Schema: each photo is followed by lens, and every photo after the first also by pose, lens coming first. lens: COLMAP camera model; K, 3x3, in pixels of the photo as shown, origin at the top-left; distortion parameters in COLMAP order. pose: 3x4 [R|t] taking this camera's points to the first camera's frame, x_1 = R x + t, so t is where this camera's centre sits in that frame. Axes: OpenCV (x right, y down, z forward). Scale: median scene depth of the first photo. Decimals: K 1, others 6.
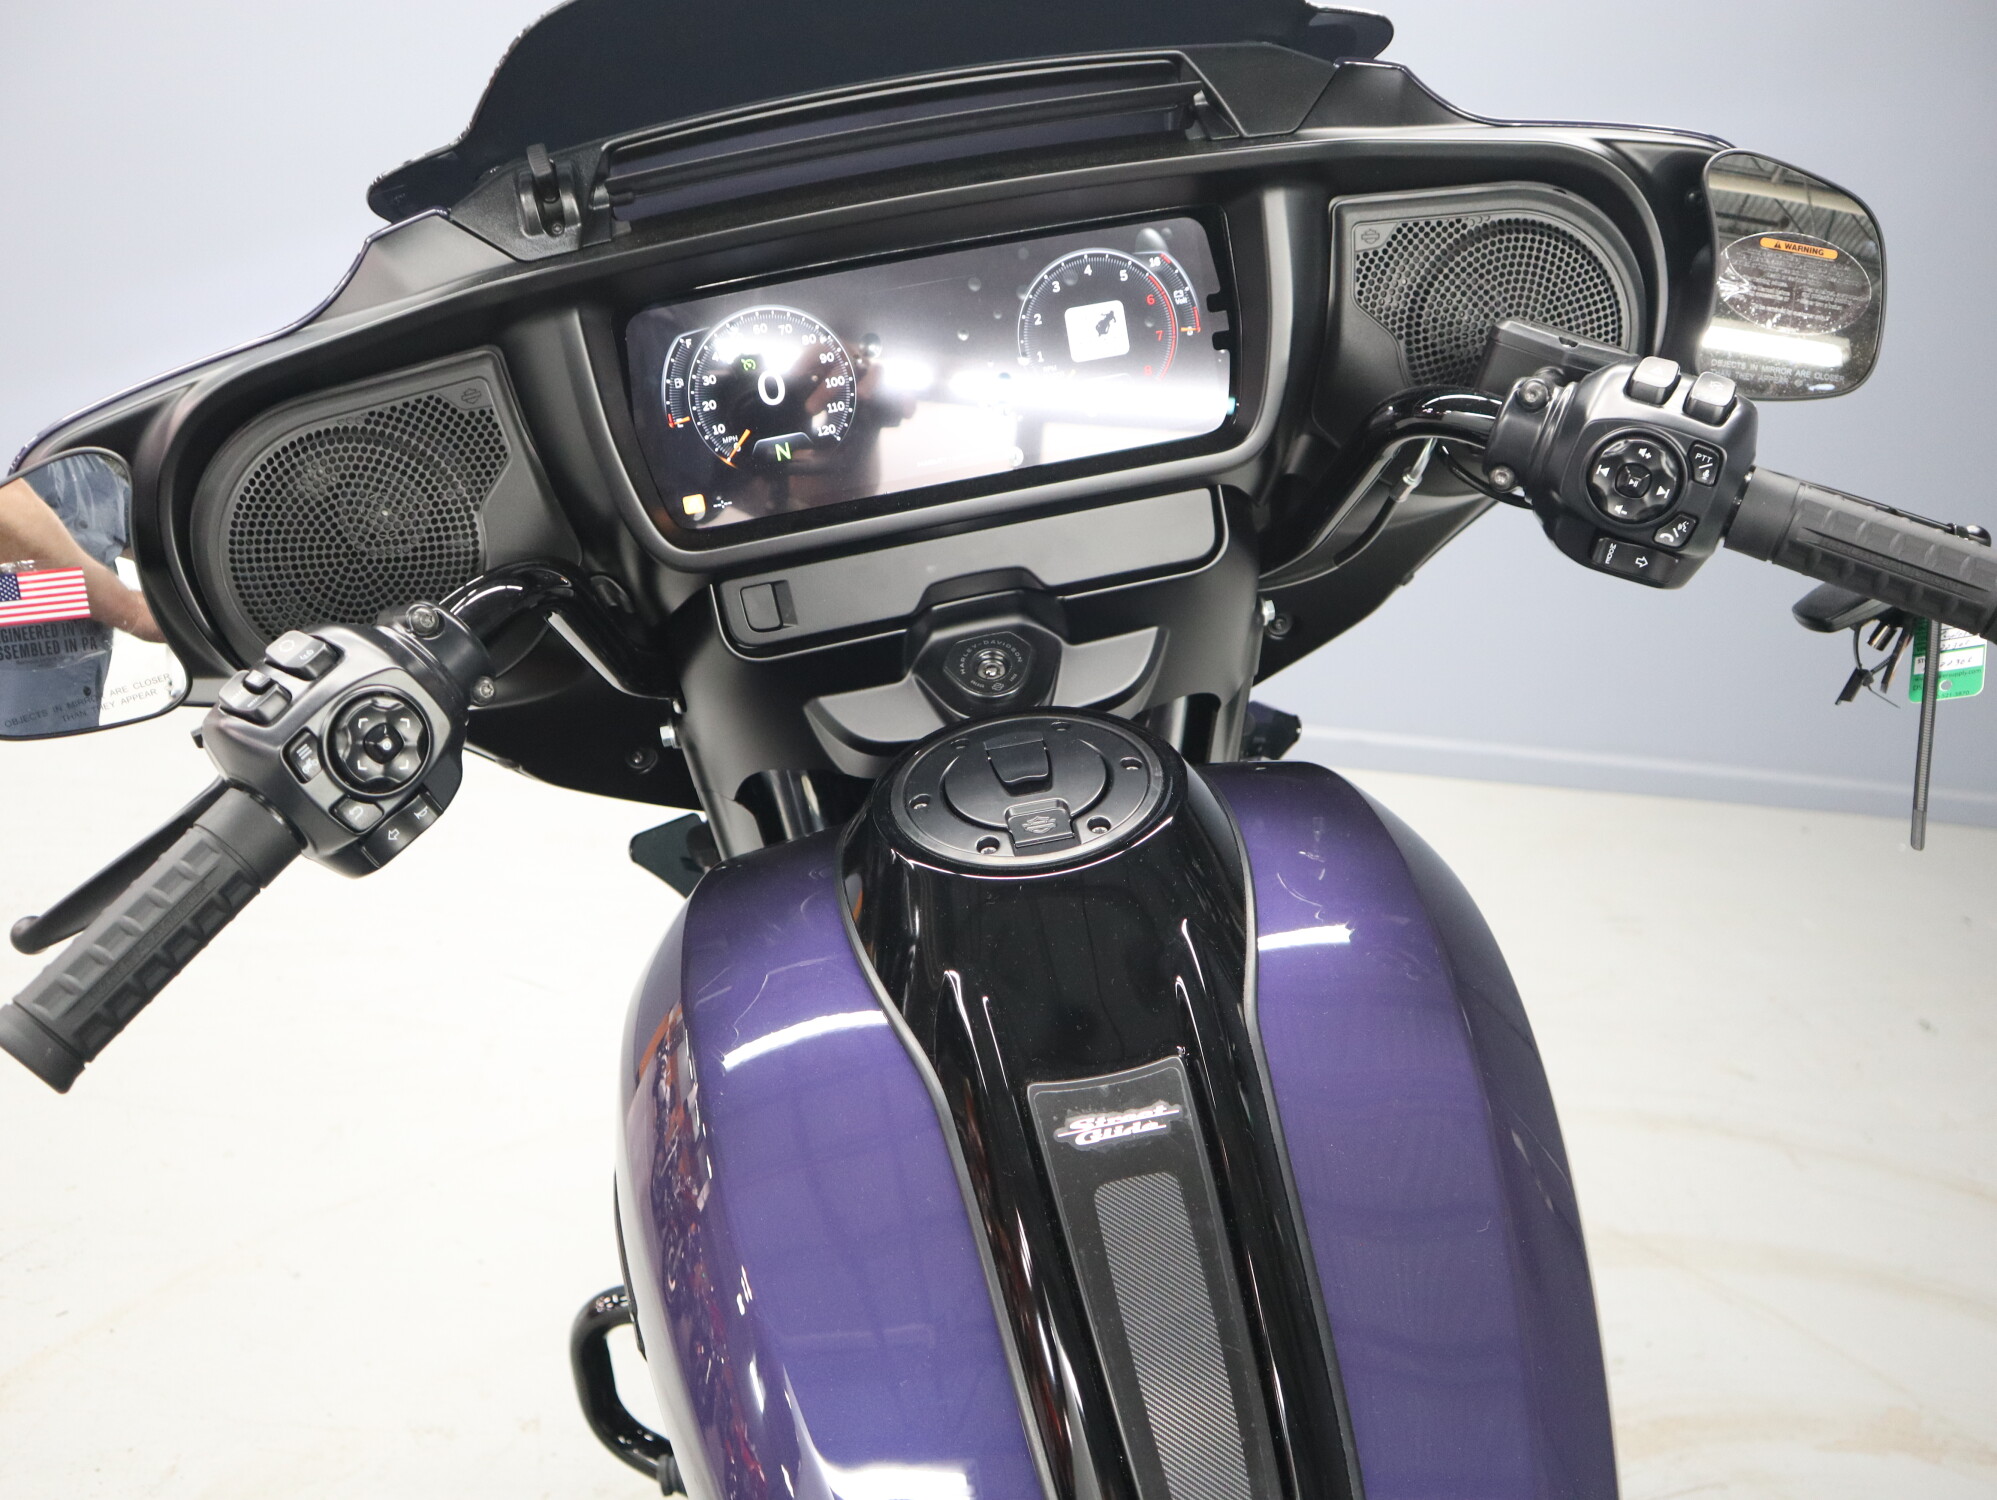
lens RADIAL K [[1563.6, 0, 990.4], [0, 1563.6, 770.8], [0, 0, 1]] dist [-0.122458, 0.075978]
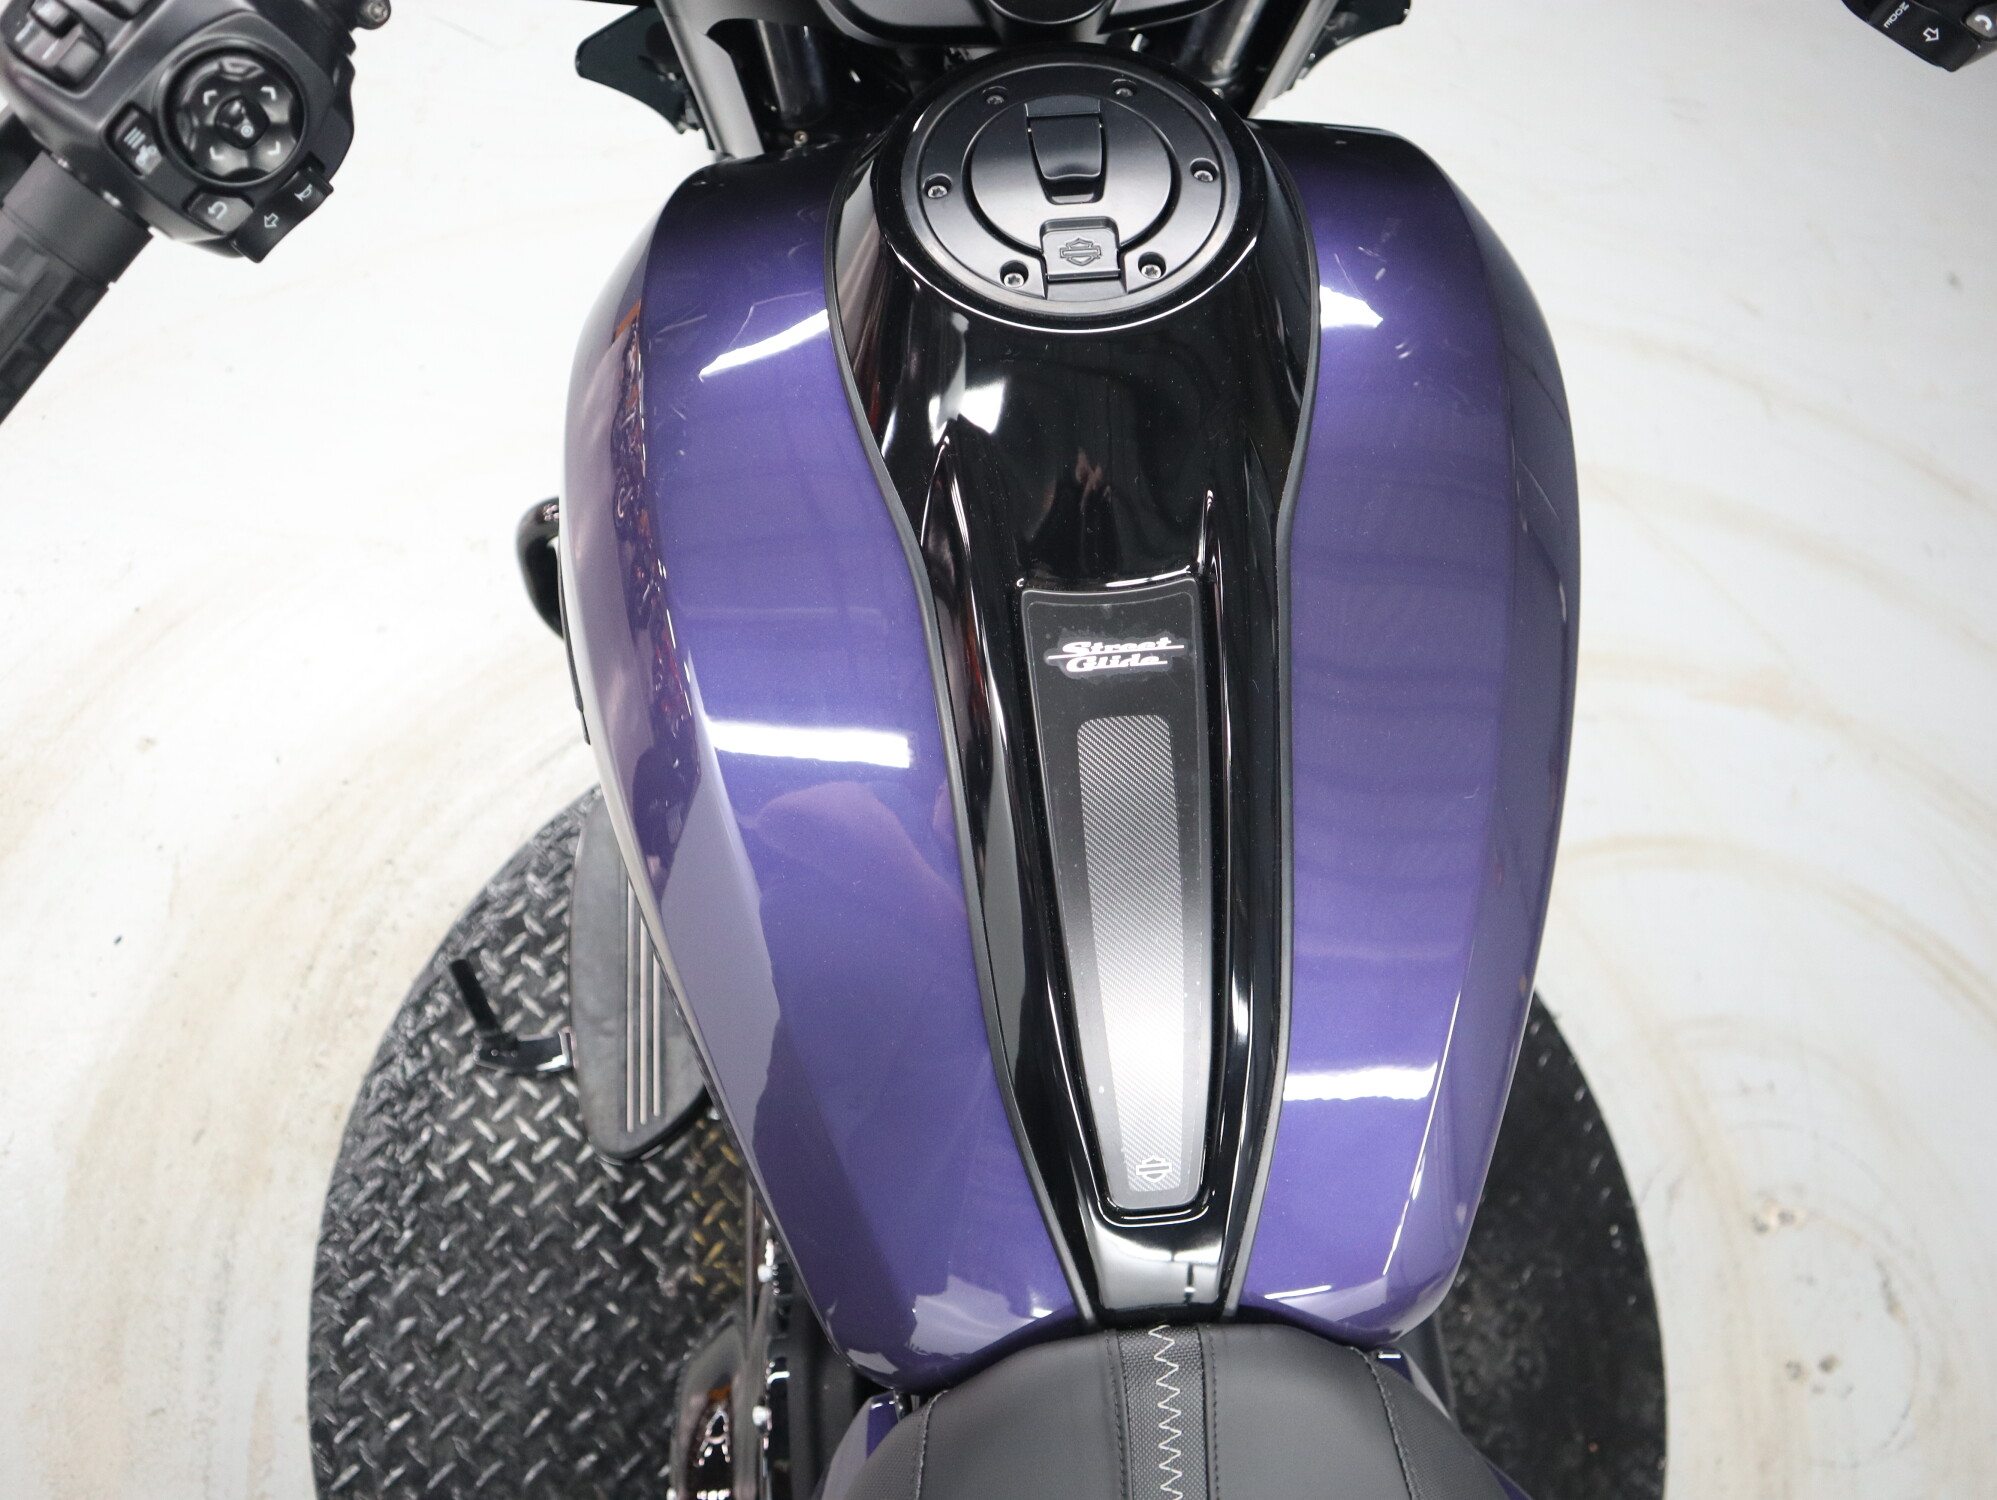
lens RADIAL K [[1563.6, 0, 993.2], [0, 1563.6, 753.7], [0, 0, 1]] dist [-0.122458, 0.075978]
pose [[0.991395, 0.111755, 0.068169, -0.038101], [-0.130563, 0.806508, 0.576626, -0.207715], [0.009461, -0.580565, 0.814159, 0.189445]]
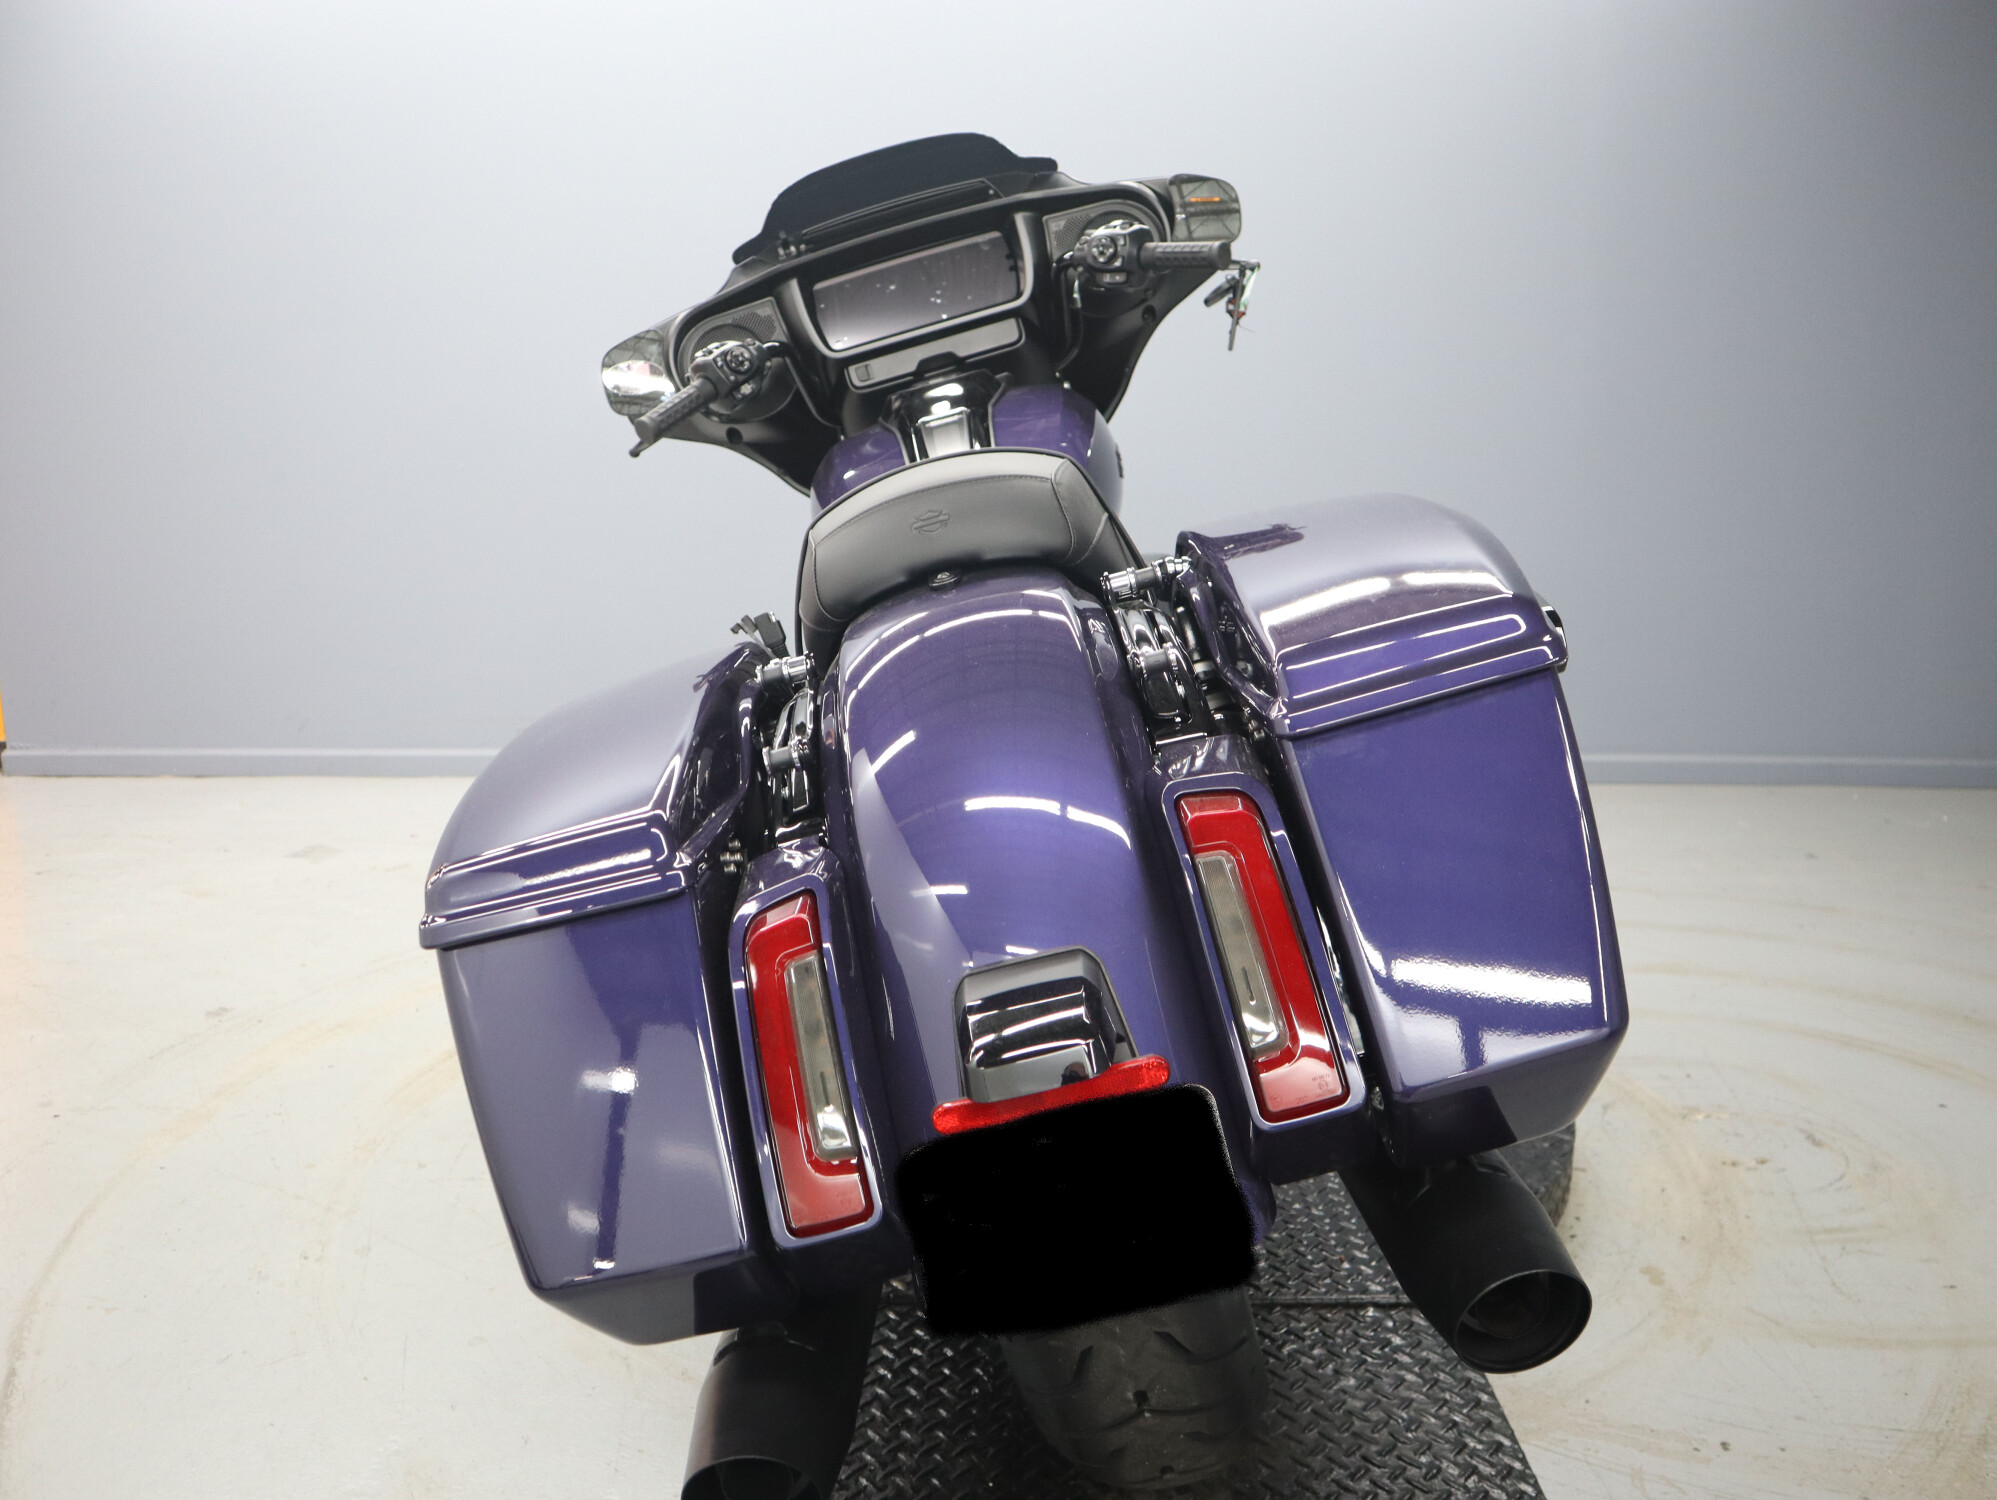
lens RADIAL K [[1563.6, 0, 986.7], [0, 1563.6, 763.0], [0, 0, 1]] dist [-0.122458, 0.075978]
pose [[0.975763, -0.106530, -0.191151, 0.643799], [0.048991, 0.957678, -0.283642, 1.649200], [0.213277, 0.267402, 0.939686, -1.712853]]
